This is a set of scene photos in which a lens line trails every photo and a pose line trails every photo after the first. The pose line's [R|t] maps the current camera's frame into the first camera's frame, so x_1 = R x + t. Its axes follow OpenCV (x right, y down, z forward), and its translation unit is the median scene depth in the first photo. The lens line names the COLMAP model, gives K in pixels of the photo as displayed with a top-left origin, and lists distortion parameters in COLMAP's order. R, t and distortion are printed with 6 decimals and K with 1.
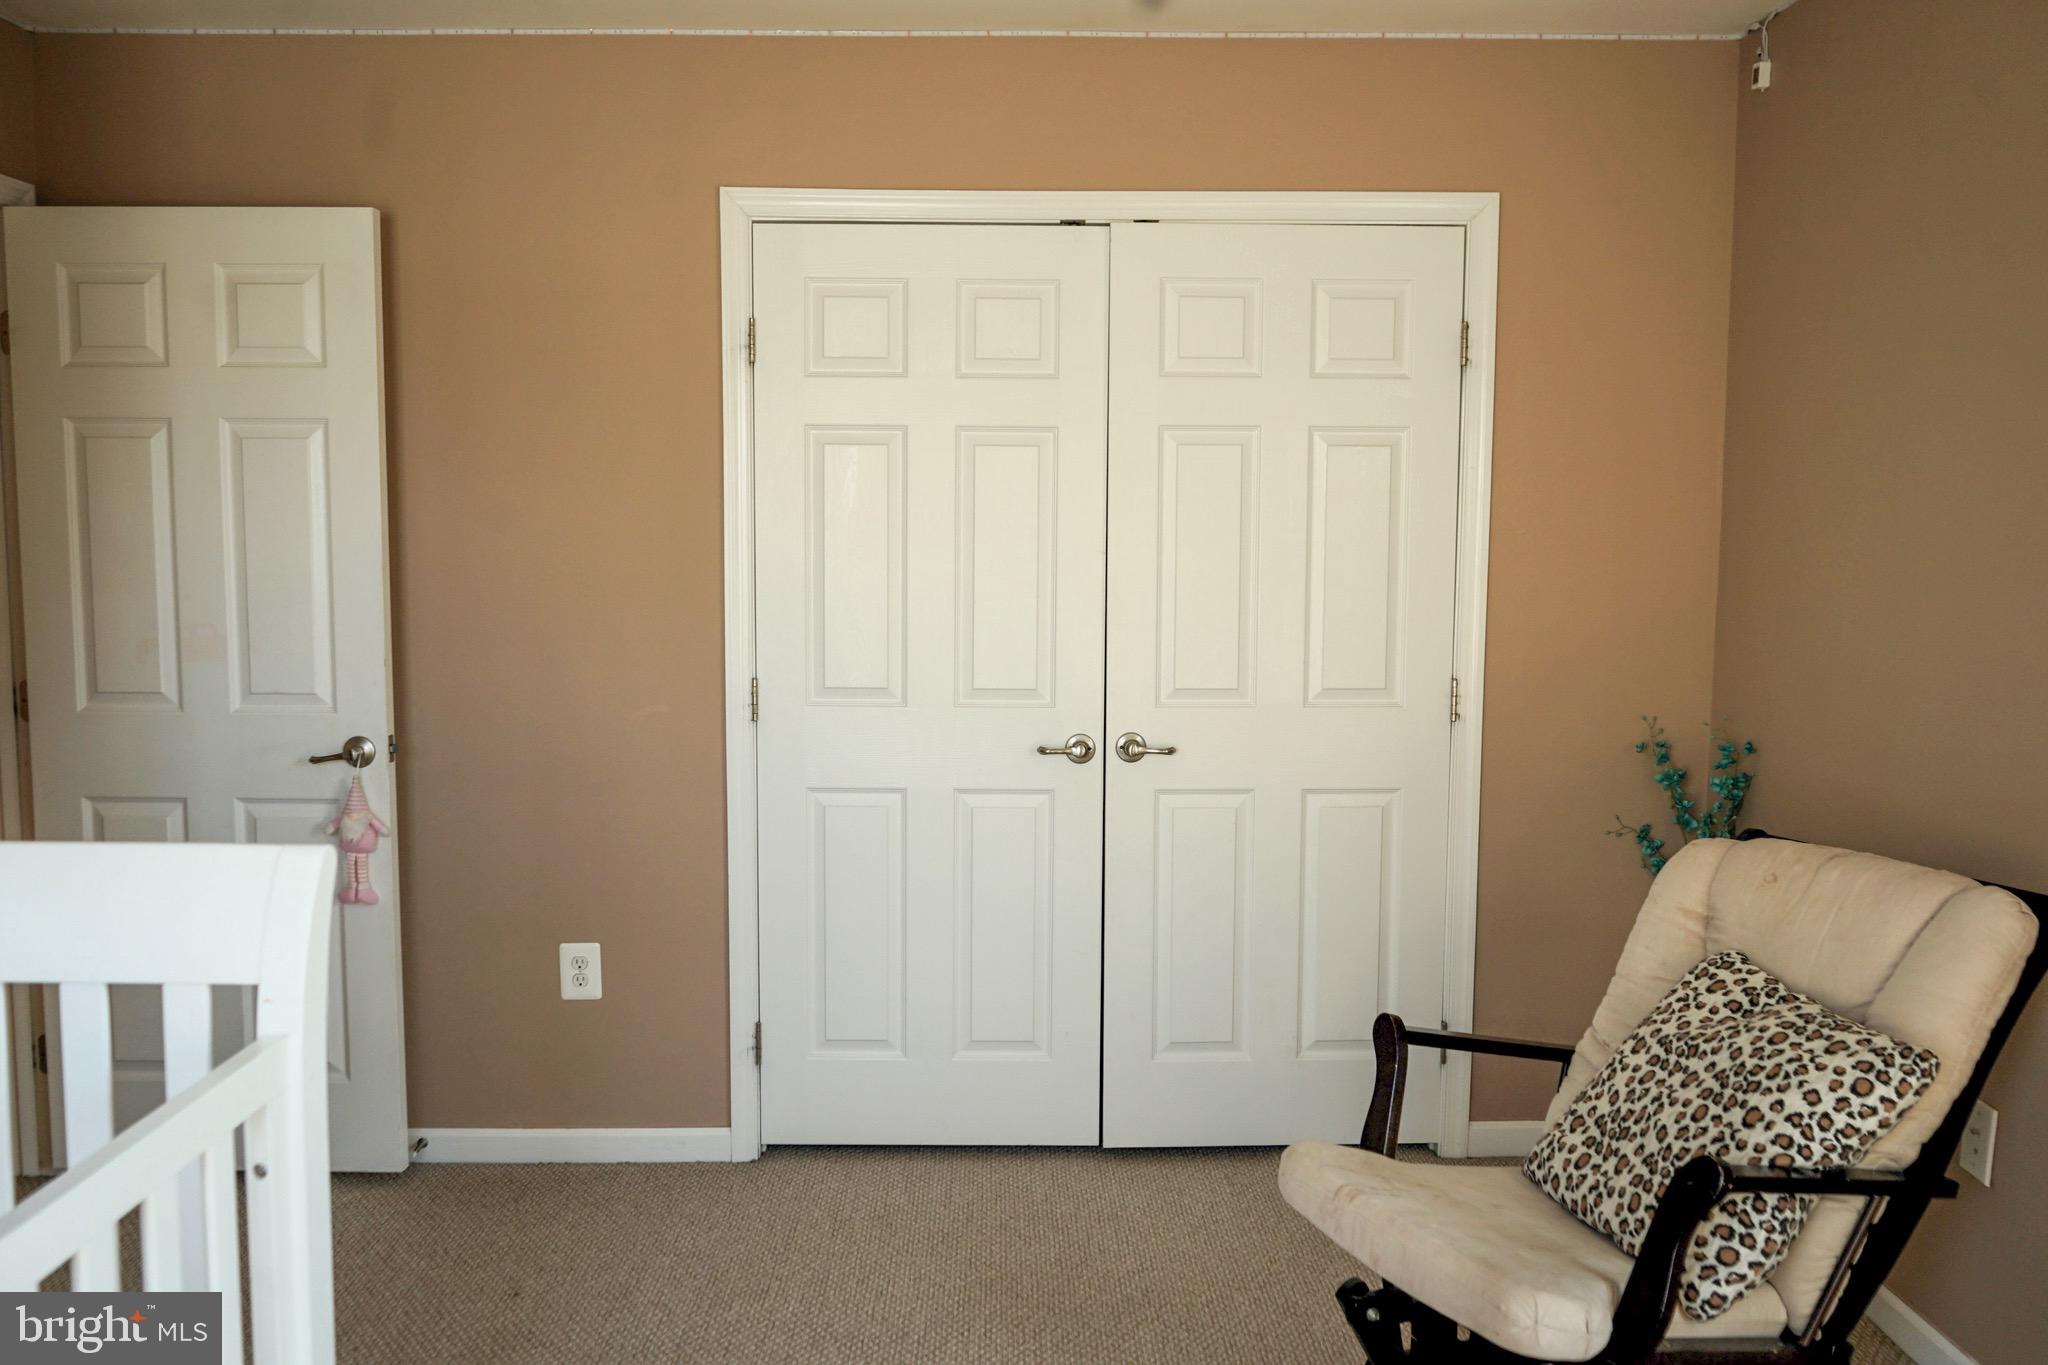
lens RADIAL K [[1640.7, 0, 1026.0], [0, 1640.7, 677.9], [0, 0, 1]] dist [-0.018111, 0.022766]
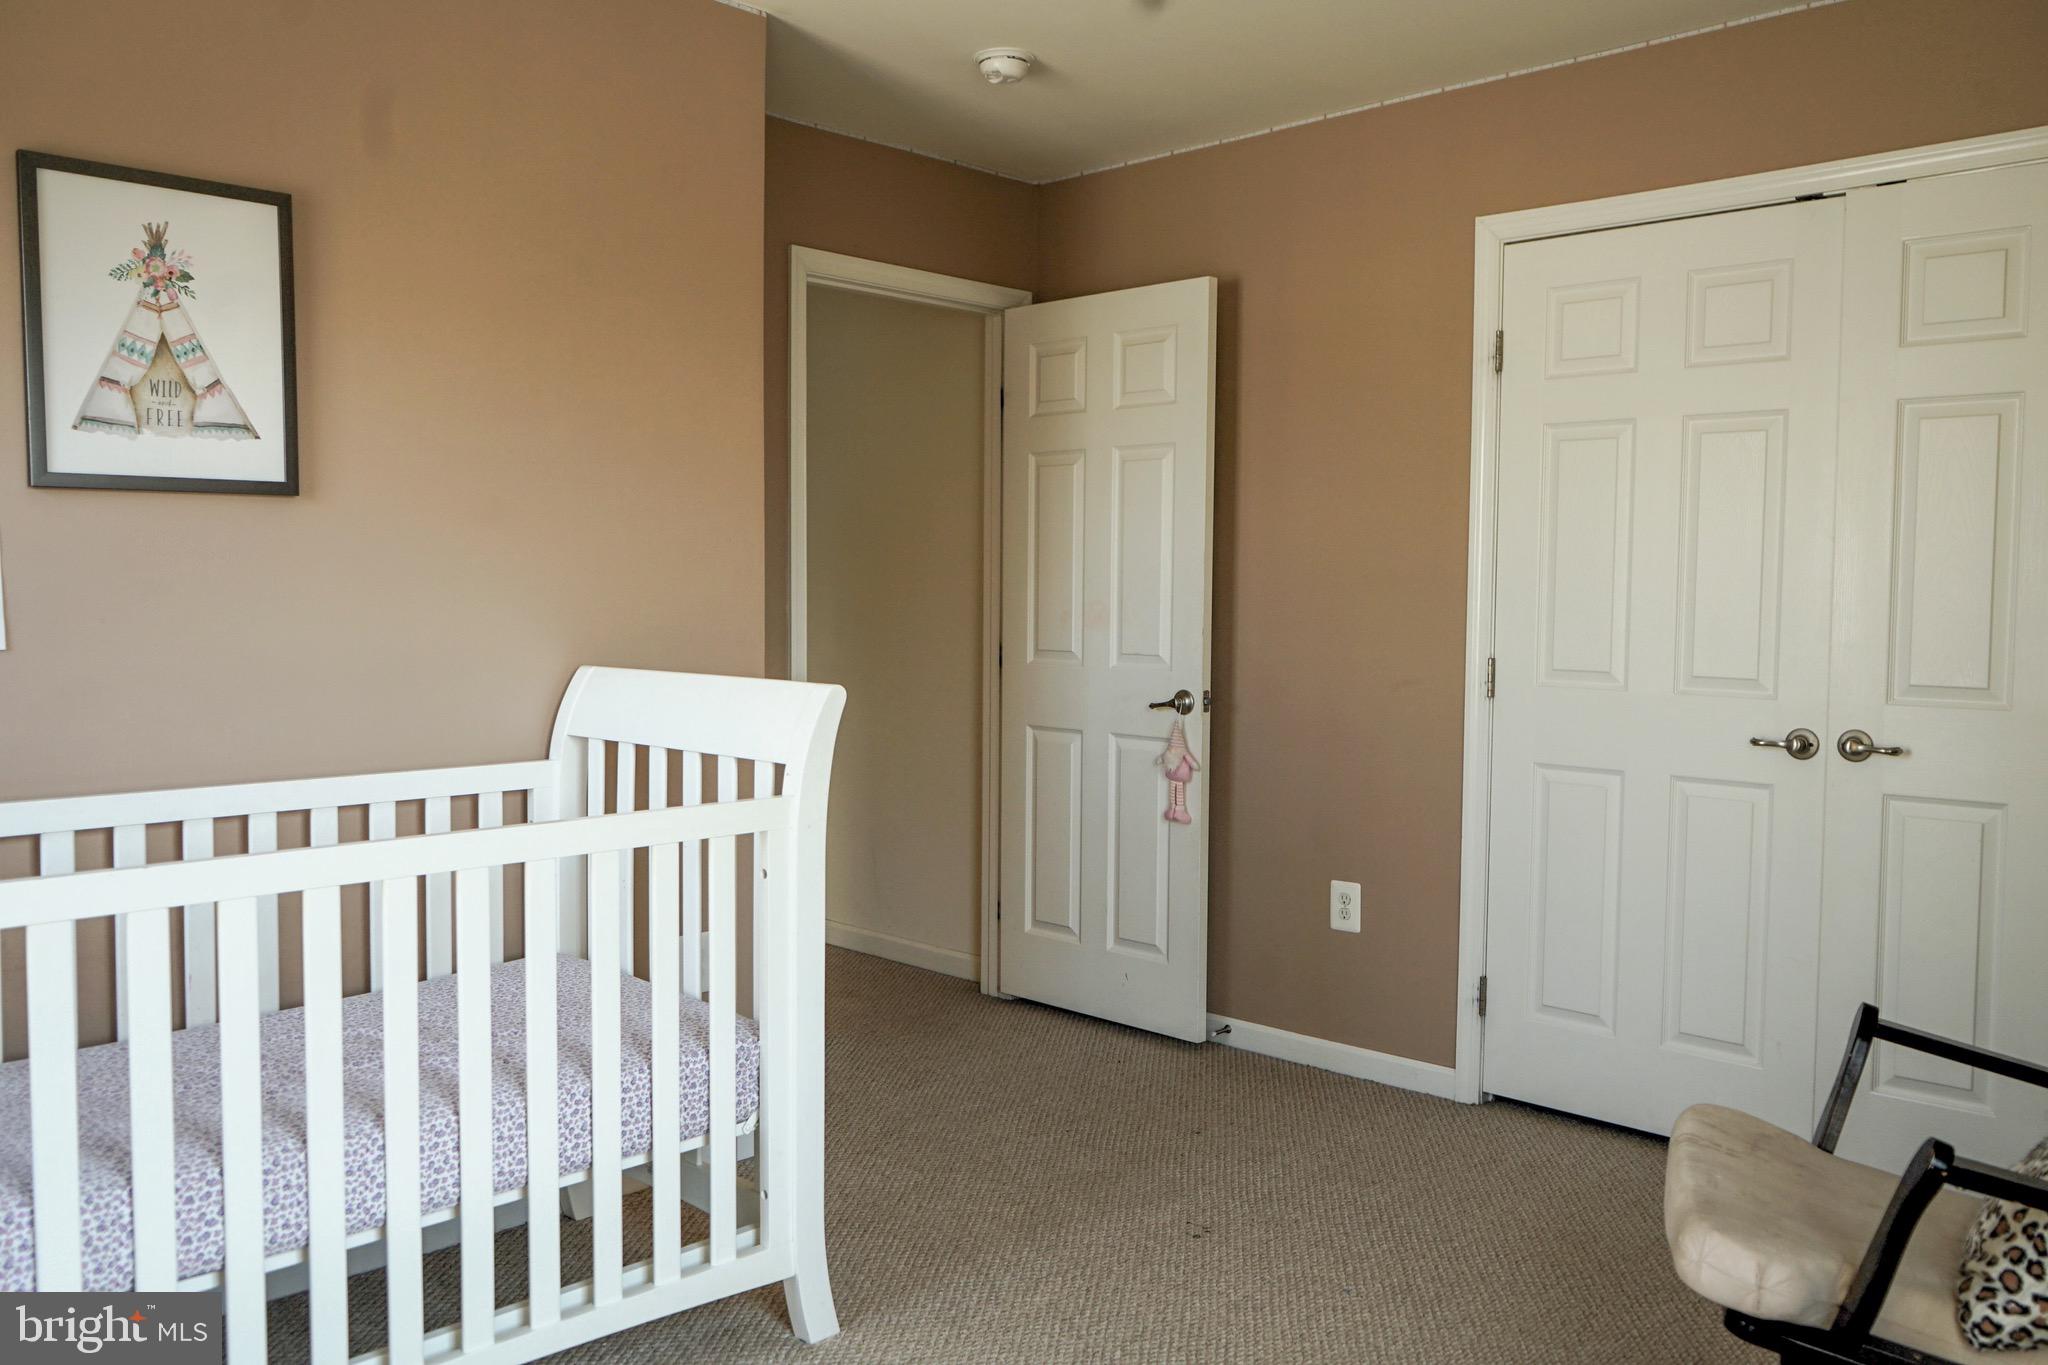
lens RADIAL K [[1640.7, 0, 1023.3], [0, 1640.7, 682.1], [0, 0, 1]] dist [-0.018111, 0.022766]
pose [[0.709519, 0.041975, -0.703435, 0.390069], [-0.070526, 0.997442, -0.011617, 0.051646], [0.701148, 0.057853, 0.710664, 0.004640]]
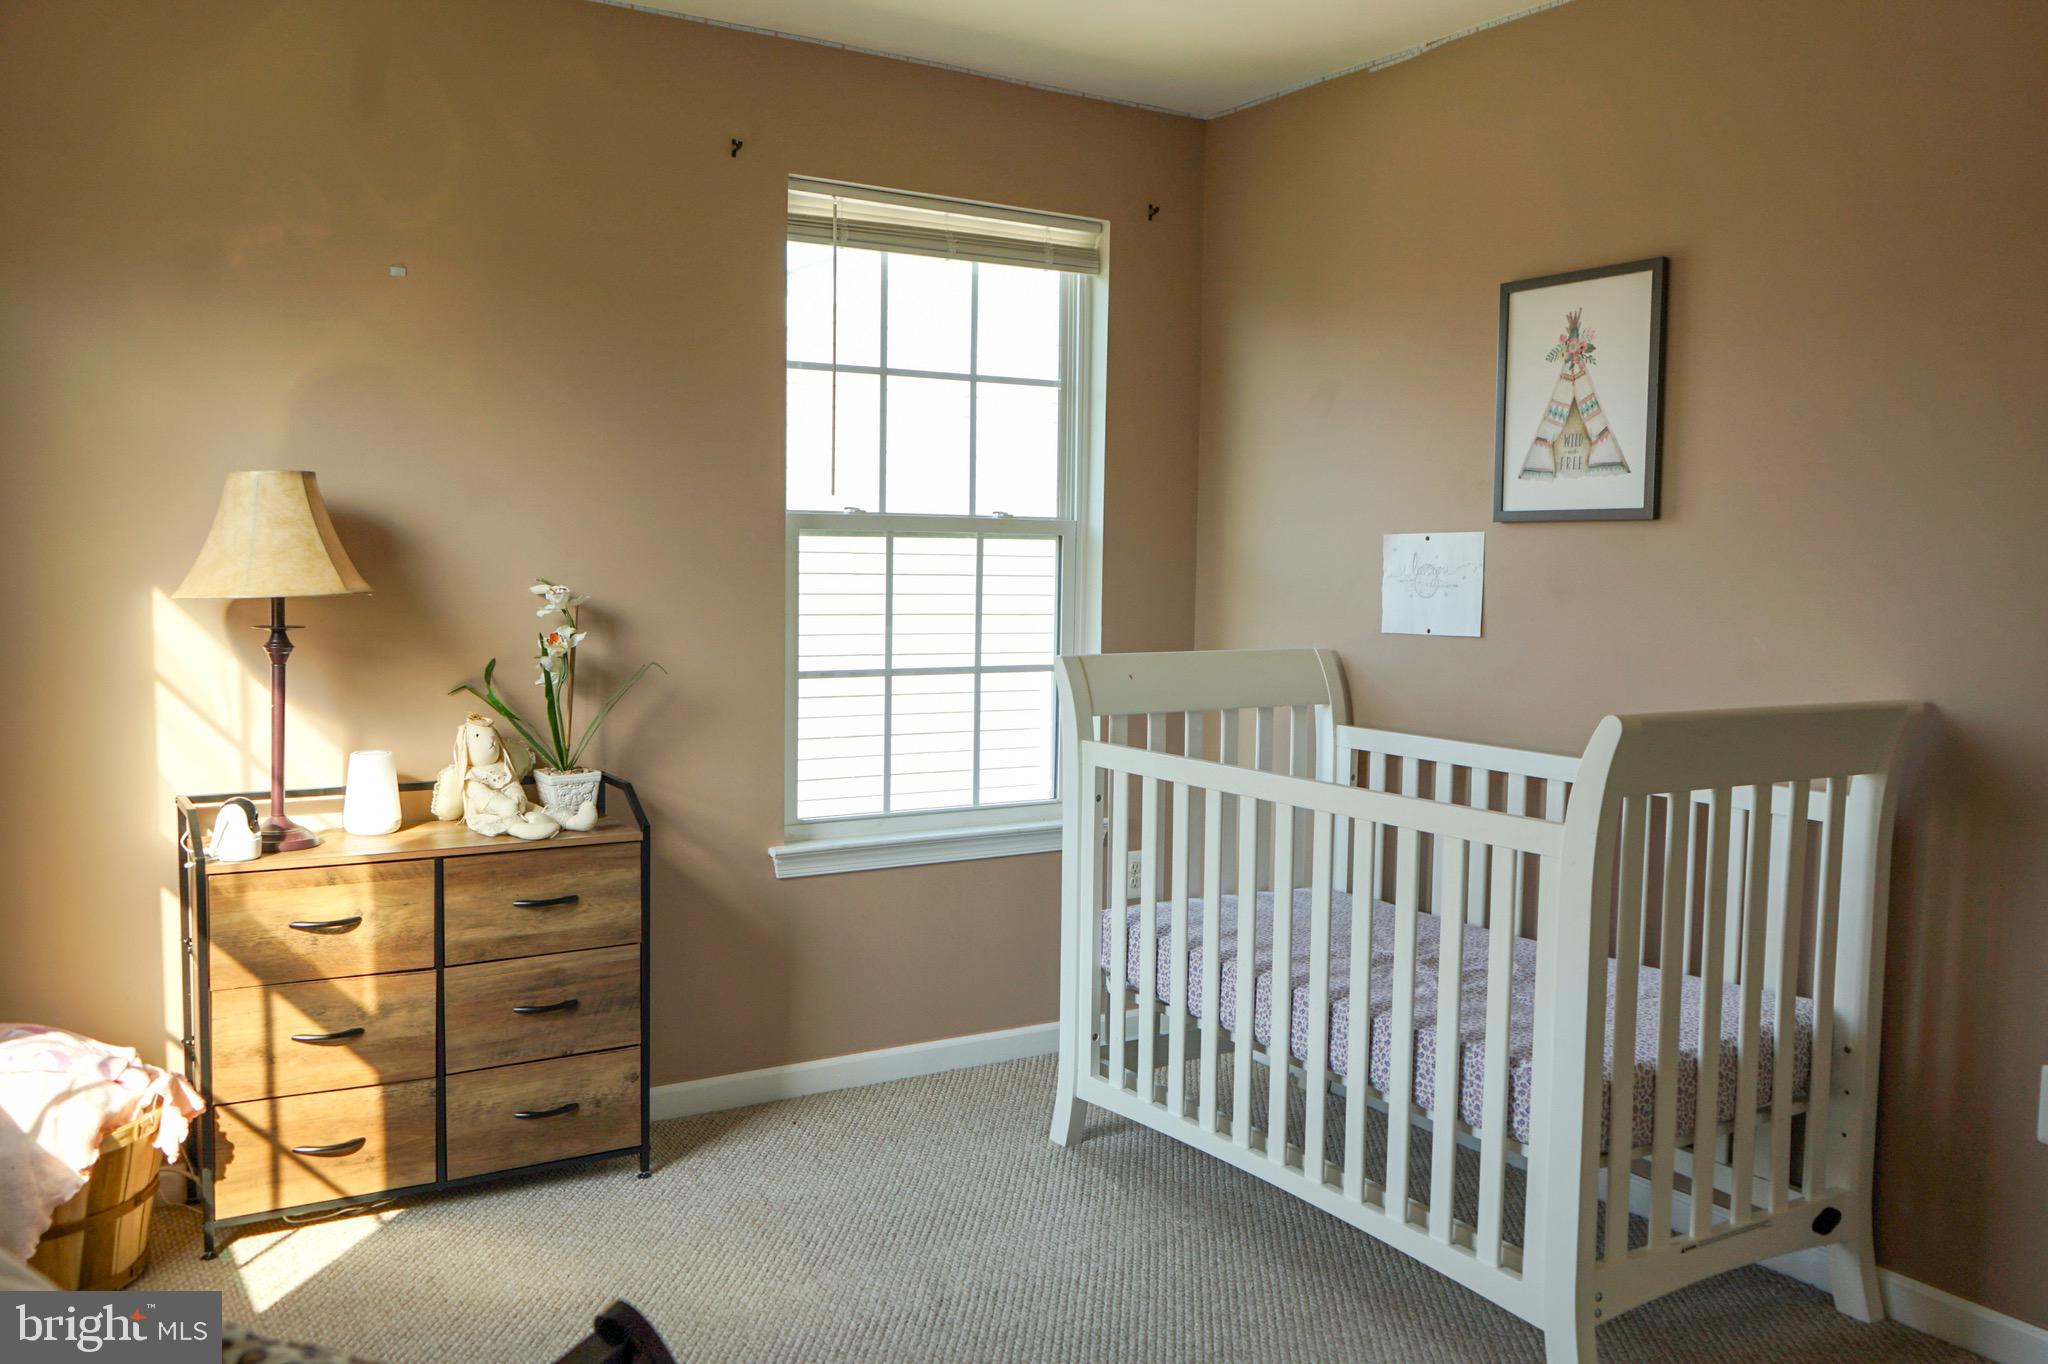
lens RADIAL K [[1640.7, 0, 1024.1], [0, 1640.7, 684.4], [0, 0, 1]] dist [-0.018111, 0.022766]
pose [[-0.839049, 0.020442, -0.543672, 0.338714], [-0.076353, 0.984980, 0.154871, -0.170084], [0.538672, 0.171456, -0.824885, 2.006147]]
